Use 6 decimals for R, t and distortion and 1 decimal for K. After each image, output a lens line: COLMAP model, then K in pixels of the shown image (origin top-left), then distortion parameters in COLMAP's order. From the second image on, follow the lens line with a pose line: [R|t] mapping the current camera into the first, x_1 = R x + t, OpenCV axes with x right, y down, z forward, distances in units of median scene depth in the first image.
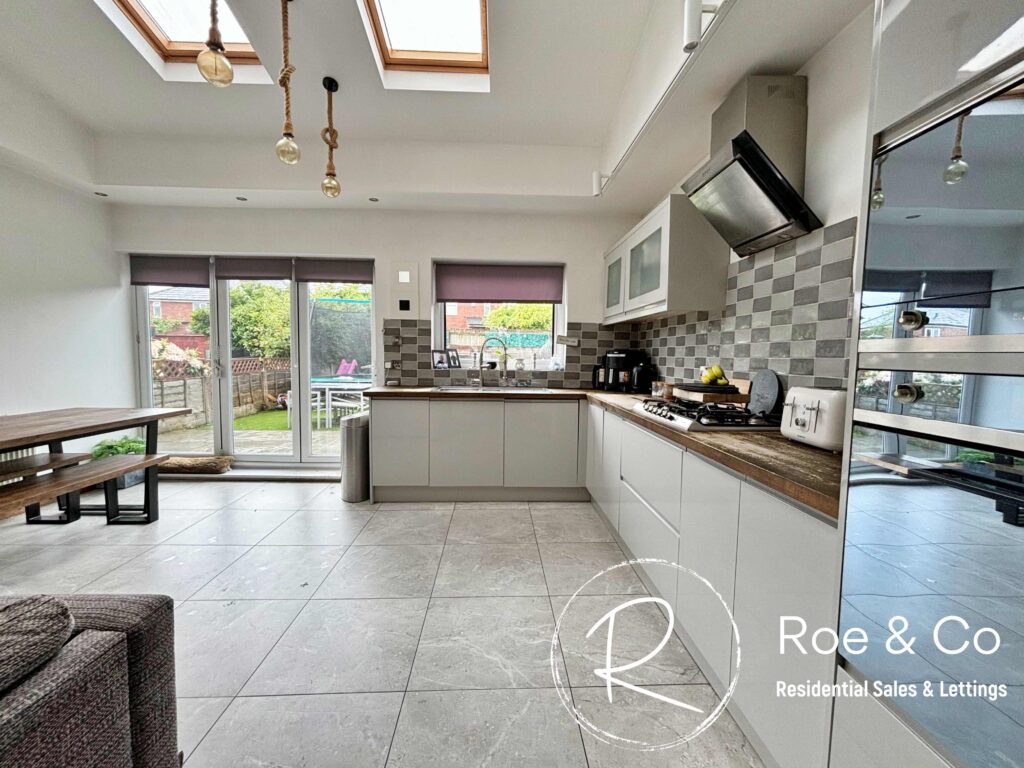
lens RADIAL K [[425.3, 0, 507.2], [0, 425.3, 383.3], [0, 0, 1]] dist [0.001391, -0.000601]
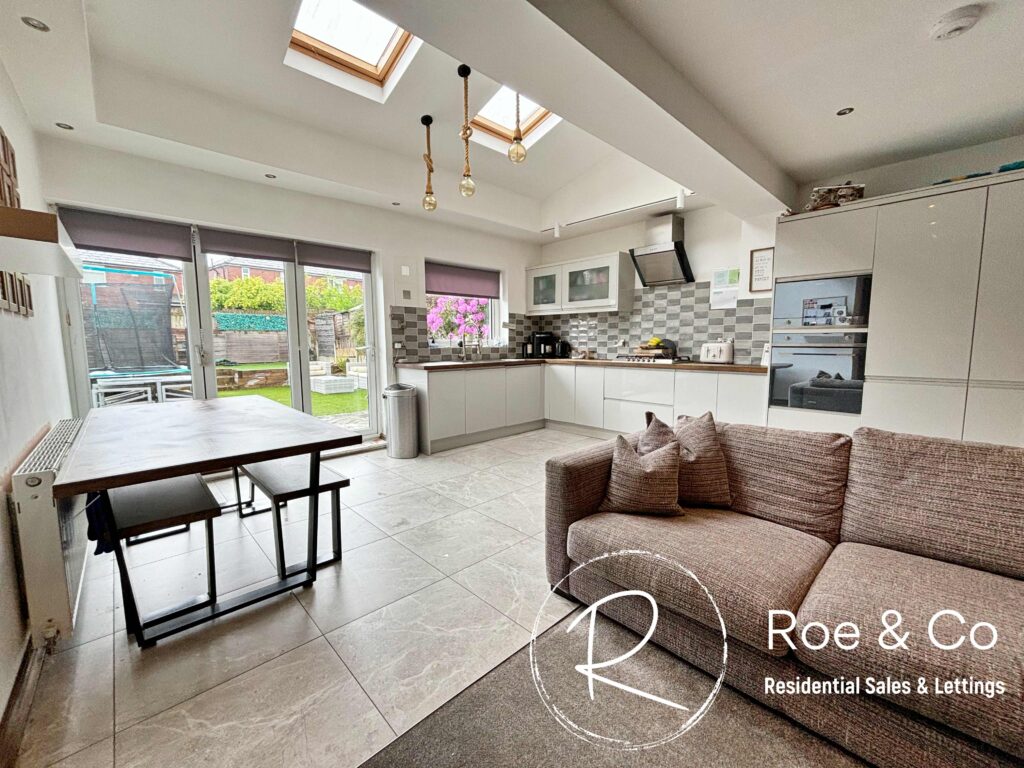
lens RADIAL K [[411.1, 0, 516.9], [0, 411.1, 382.7], [0, 0, 1]] dist [0.002003, -0.000656]
pose [[0.747108, -0.084701, 0.659284, -0.786232], [0.059957, 0.996392, 0.060067, 0.010815], [-0.661993, -0.005347, 0.749491, -0.067901]]
